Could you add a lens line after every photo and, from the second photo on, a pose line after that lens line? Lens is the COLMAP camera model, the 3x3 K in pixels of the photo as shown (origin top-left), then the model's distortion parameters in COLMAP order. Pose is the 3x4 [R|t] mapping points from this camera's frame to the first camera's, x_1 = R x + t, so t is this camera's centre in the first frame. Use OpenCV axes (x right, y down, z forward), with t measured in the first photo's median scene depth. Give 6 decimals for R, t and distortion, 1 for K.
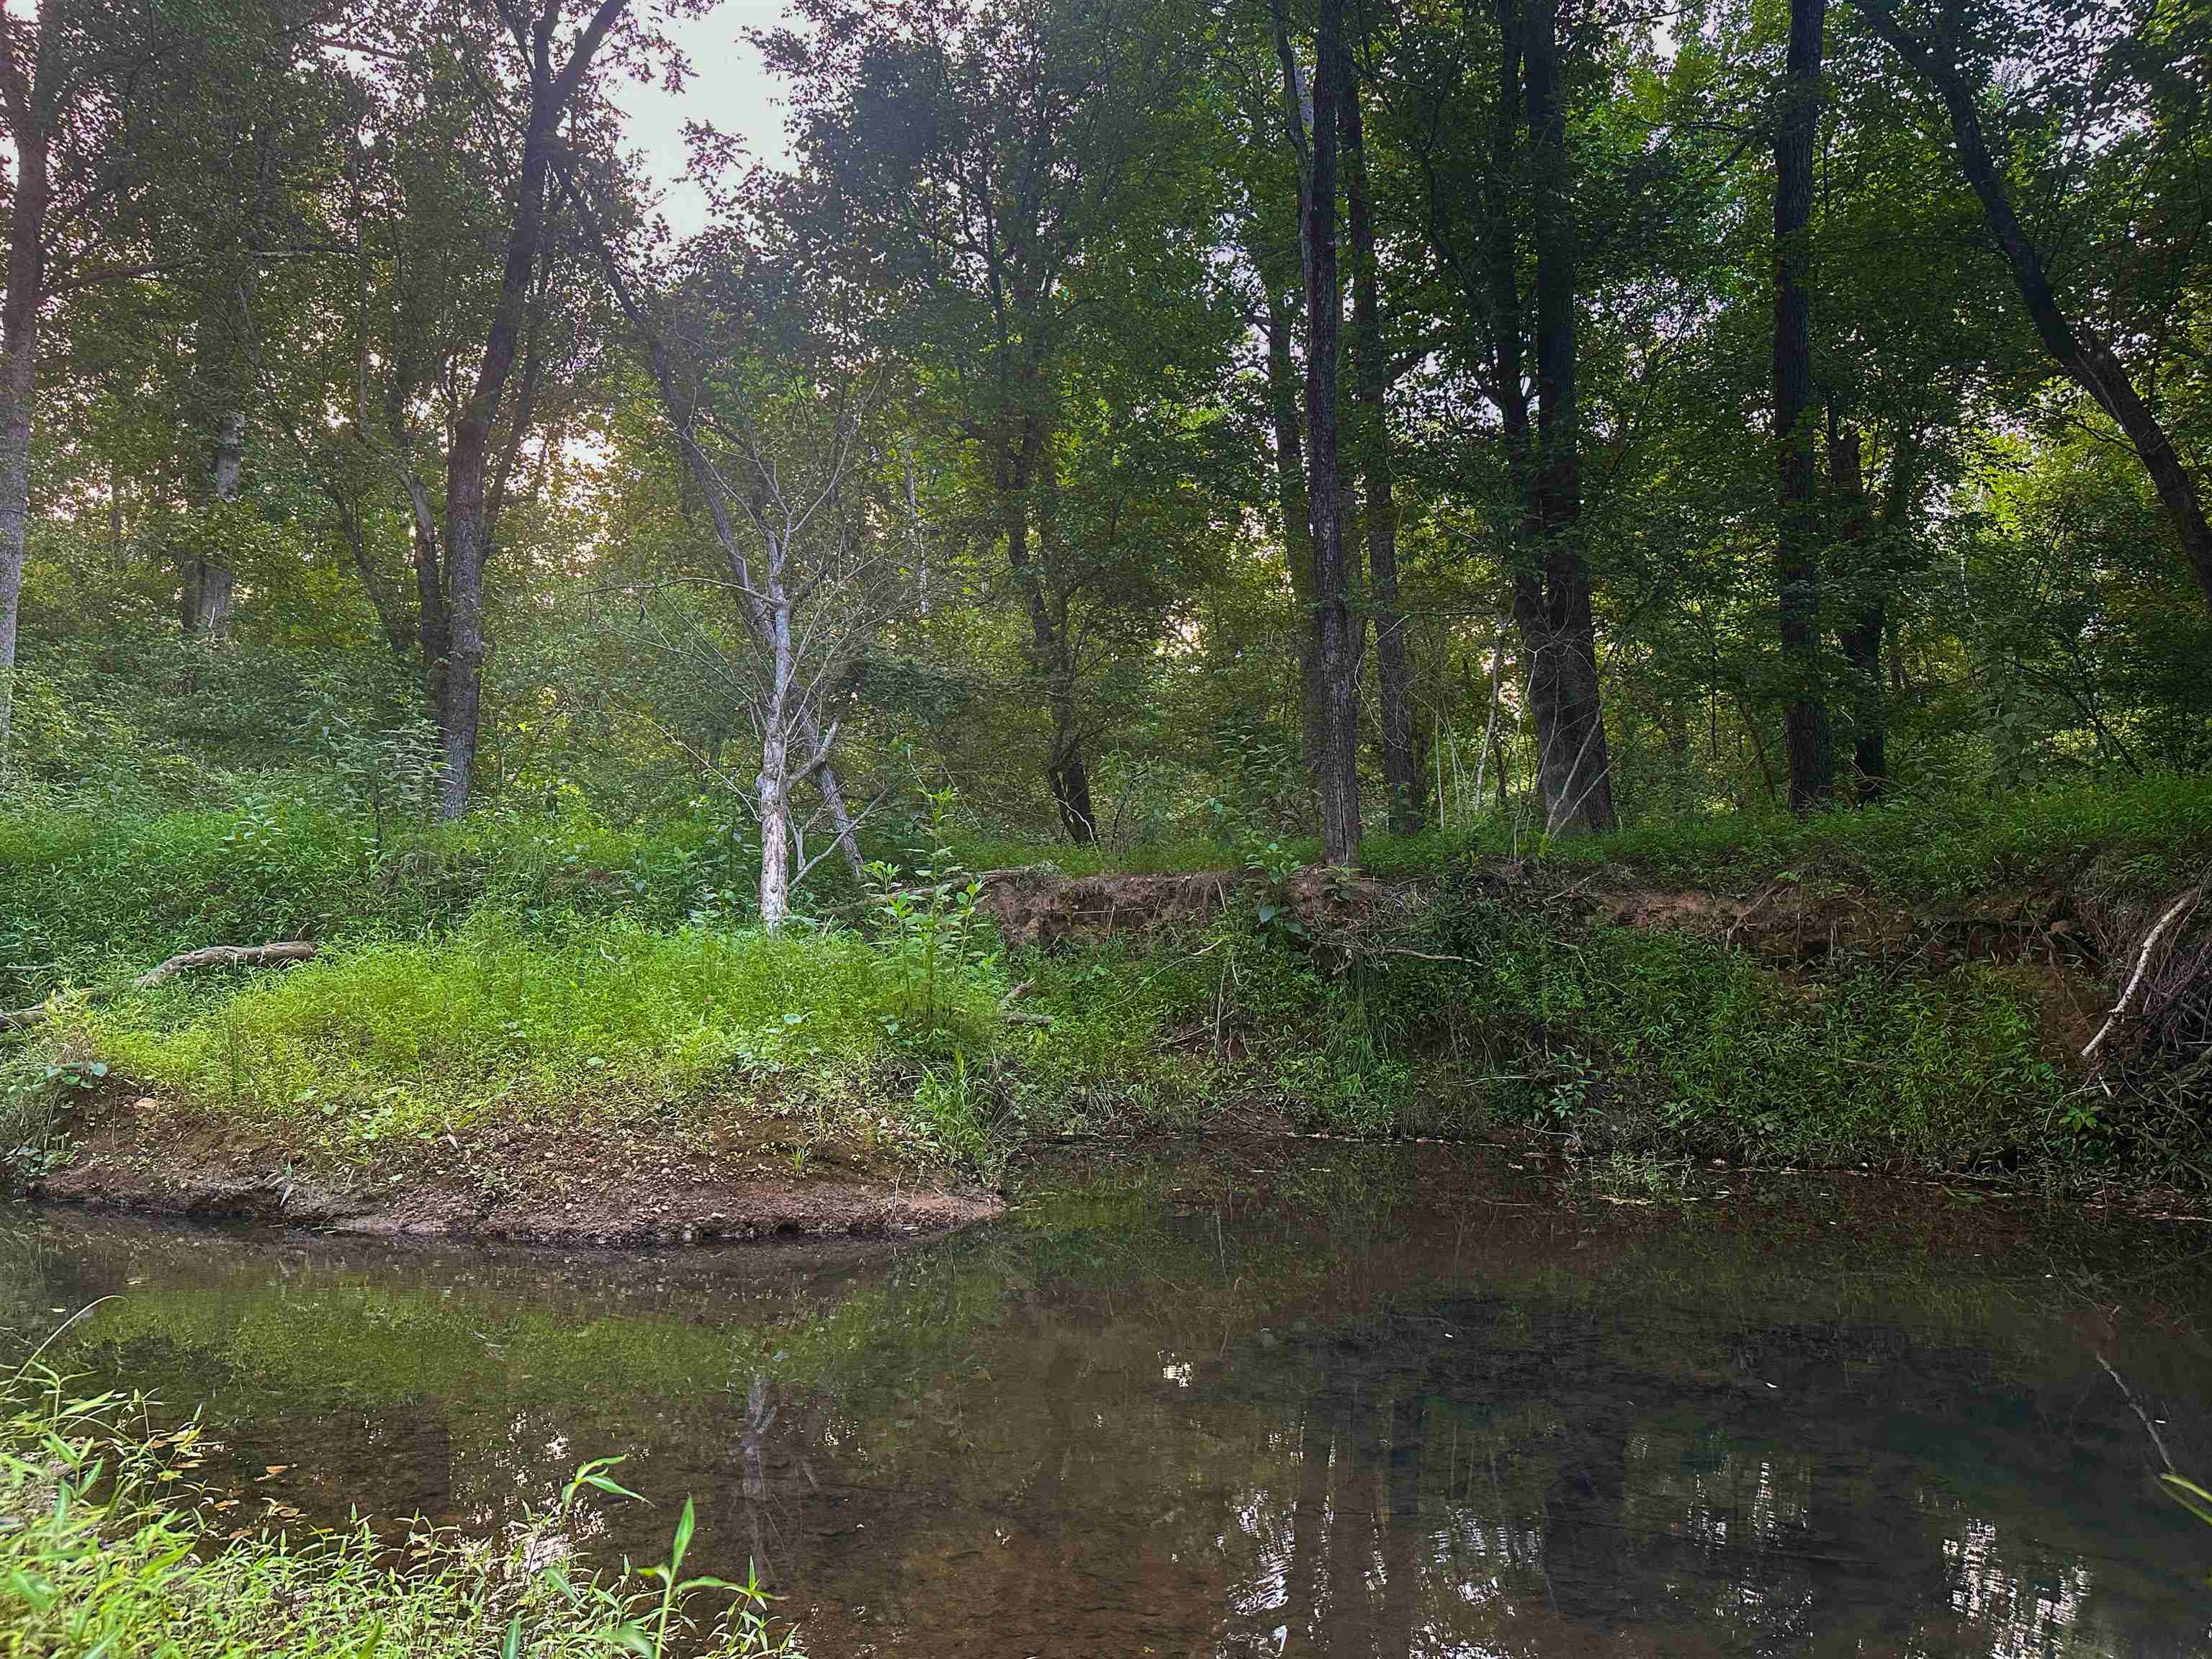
lens RADIAL K [[1548.5, 0, 1104.6], [0, 1548.5, 833.0], [0, 0, 1]] dist [0.007417, 0.000823]
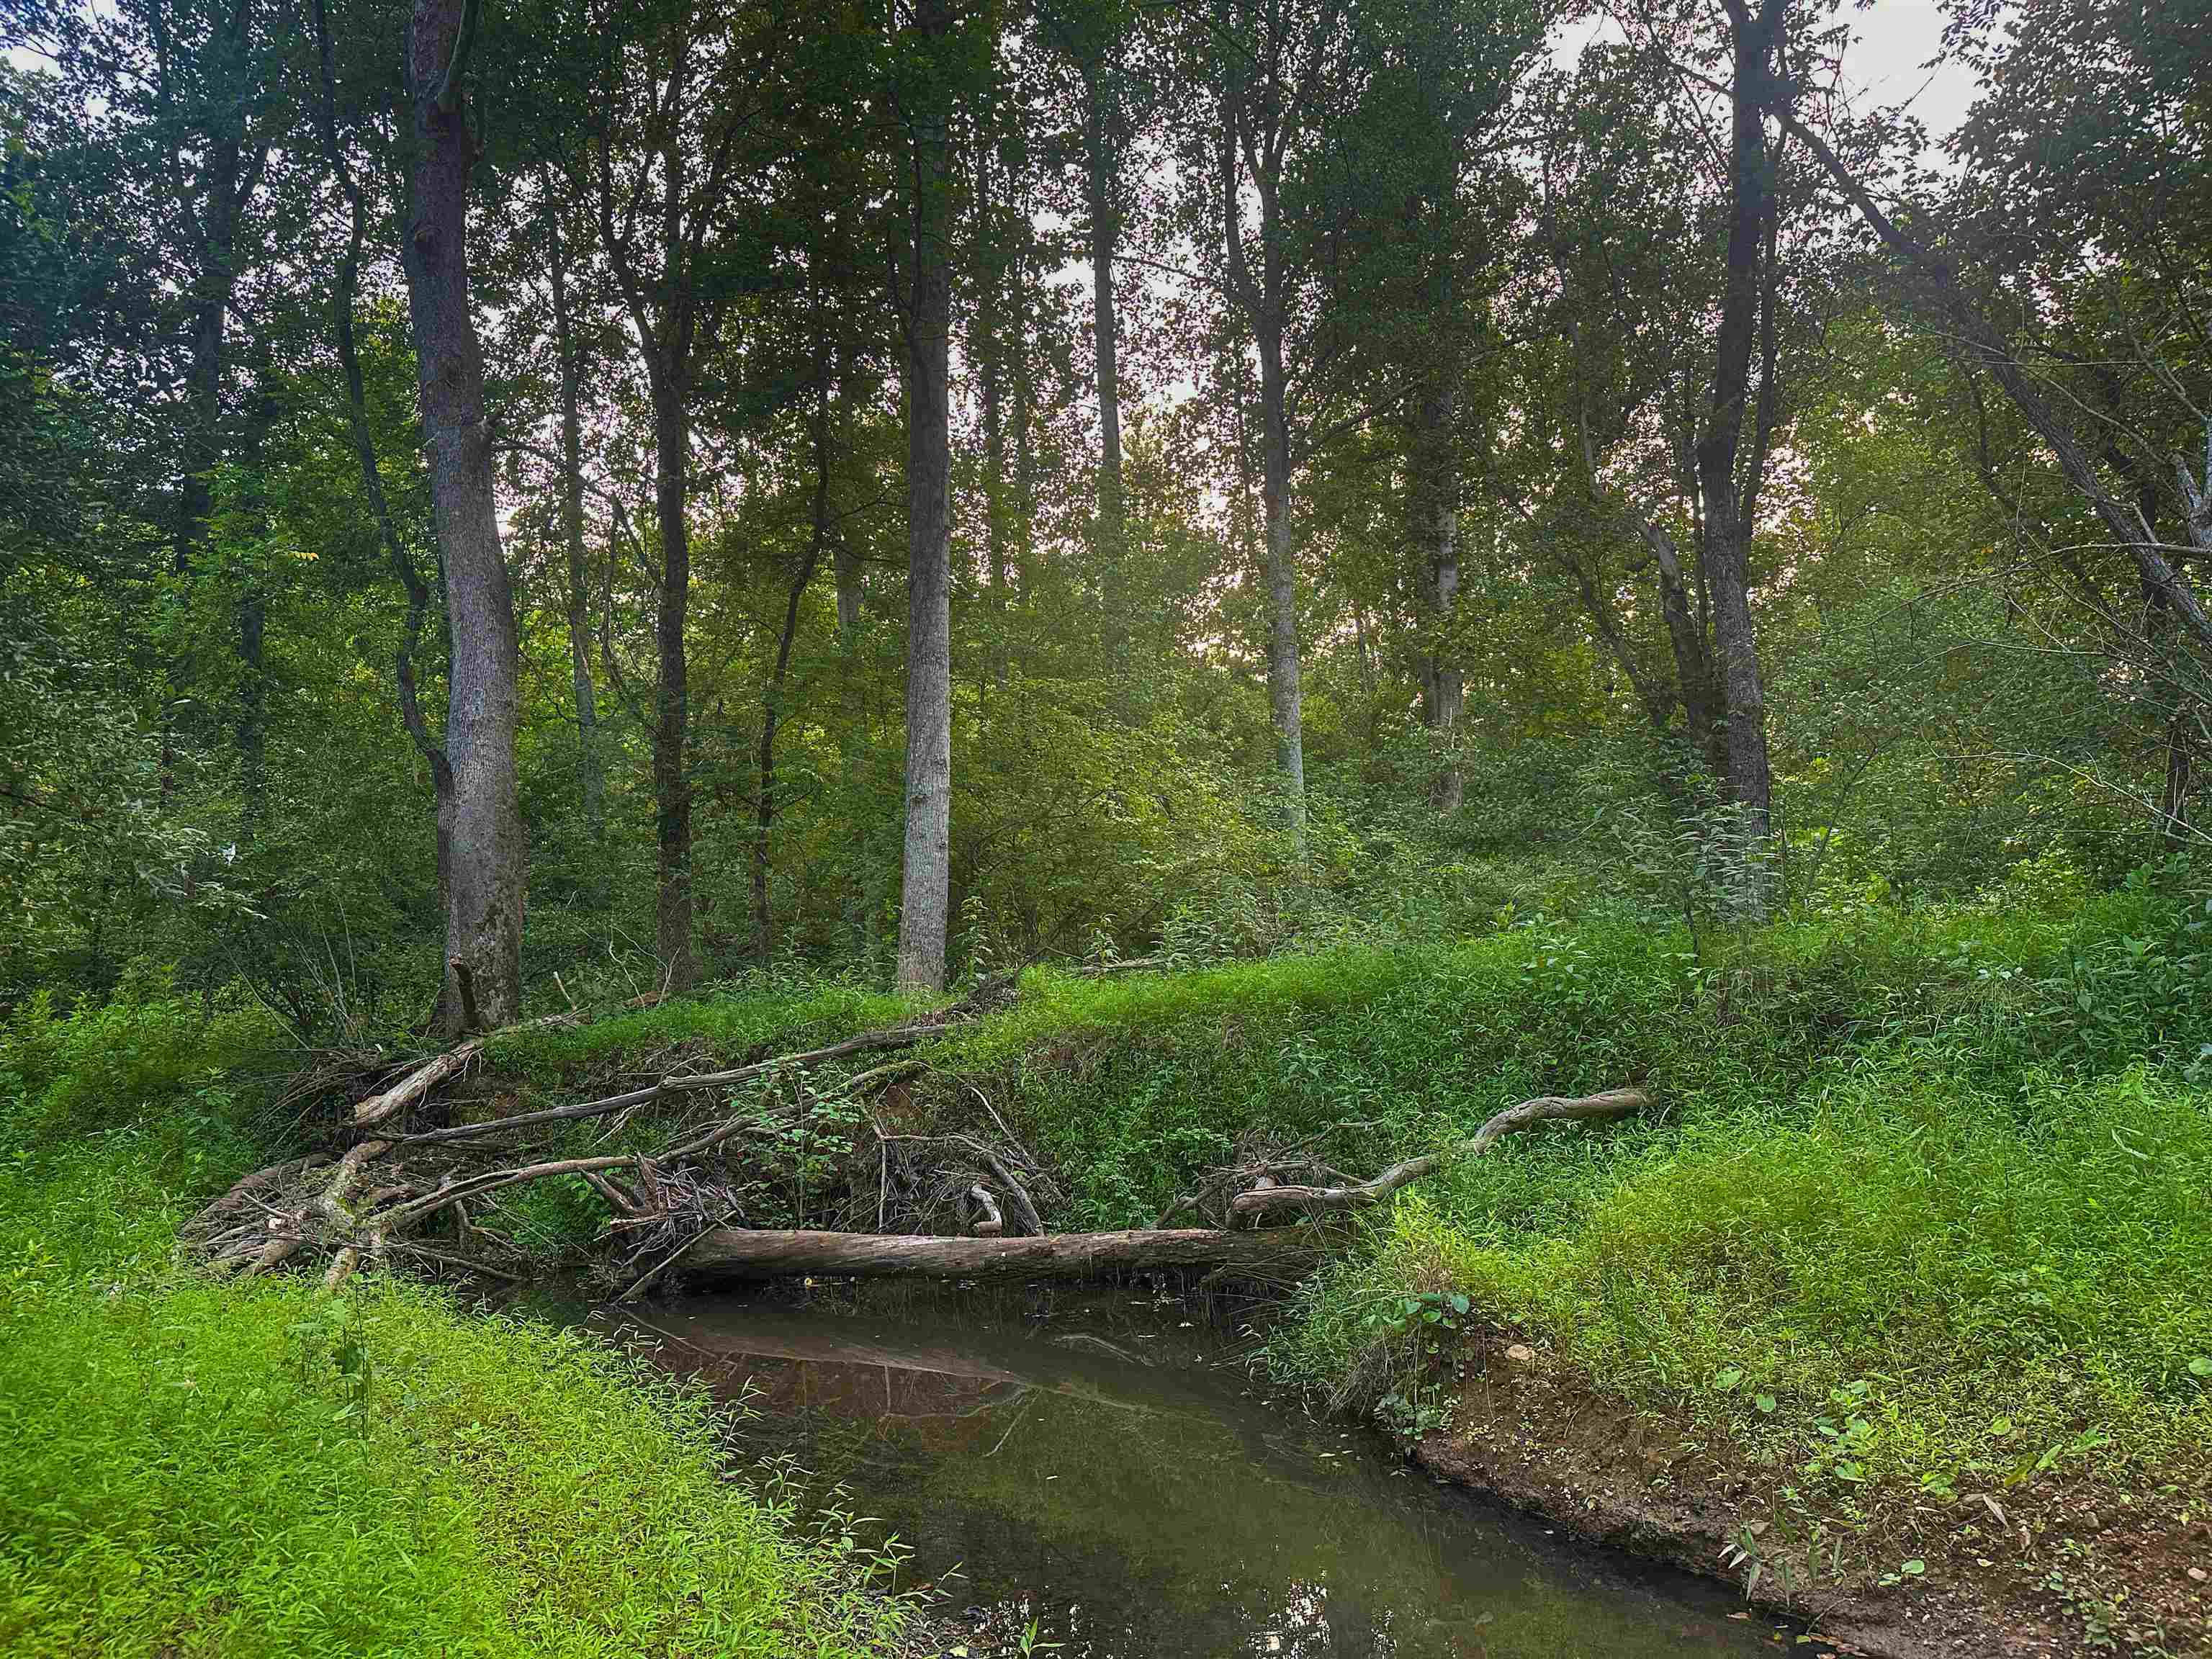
lens RADIAL K [[1526.4, 0, 1092.9], [0, 1526.4, 833.5], [0, 0, 1]] dist [0.080837, -0.111019]
pose [[0.721970, -0.123518, -0.680810, -0.140640], [0.103710, 0.992140, -0.070021, -0.036289], [0.684108, -0.020054, 0.729105, 0.195094]]
